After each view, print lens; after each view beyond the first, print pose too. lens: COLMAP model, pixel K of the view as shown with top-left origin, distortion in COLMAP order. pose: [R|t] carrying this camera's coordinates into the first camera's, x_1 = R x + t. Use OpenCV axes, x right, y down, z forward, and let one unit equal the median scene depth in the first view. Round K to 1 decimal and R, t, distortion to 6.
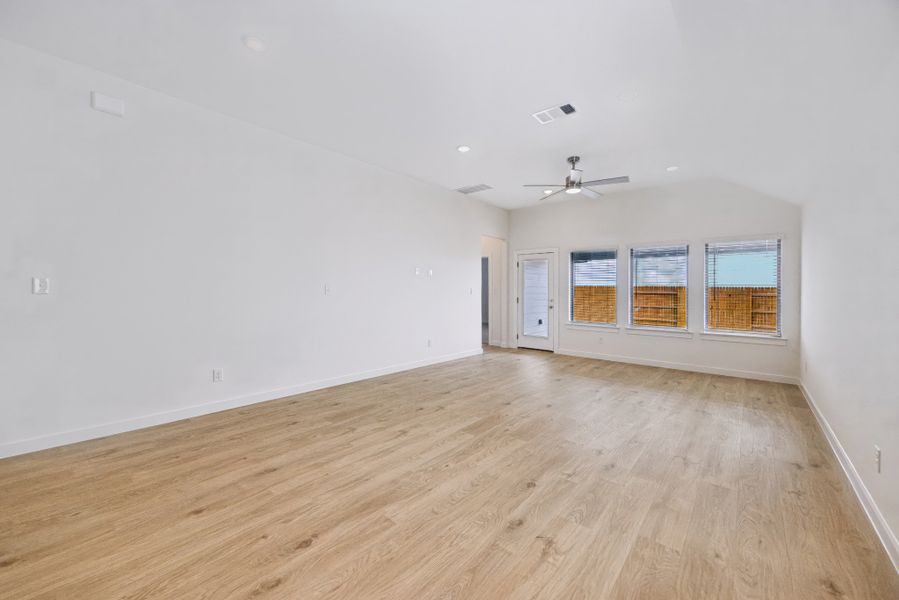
lens RADIAL K [[337.9, 0, 449.5], [0, 337.9, 300.0], [0, 0, 1]] dist [-0.002106, -0.000186]
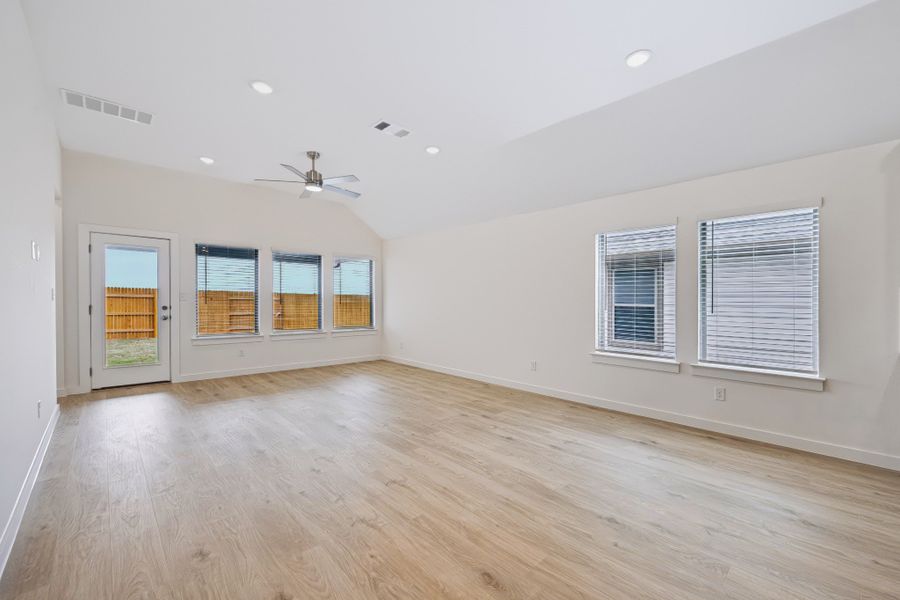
lens RADIAL K [[388.3, 0, 449.9], [0, 388.3, 306.9], [0, 0, 1]] dist [-0.002572, -0.000077]
pose [[0.112159, -0.025556, 0.993362, -0.932522], [0.016566, 0.999578, 0.023845, -0.024554], [-0.993552, 0.013781, 0.112535, 0.724210]]
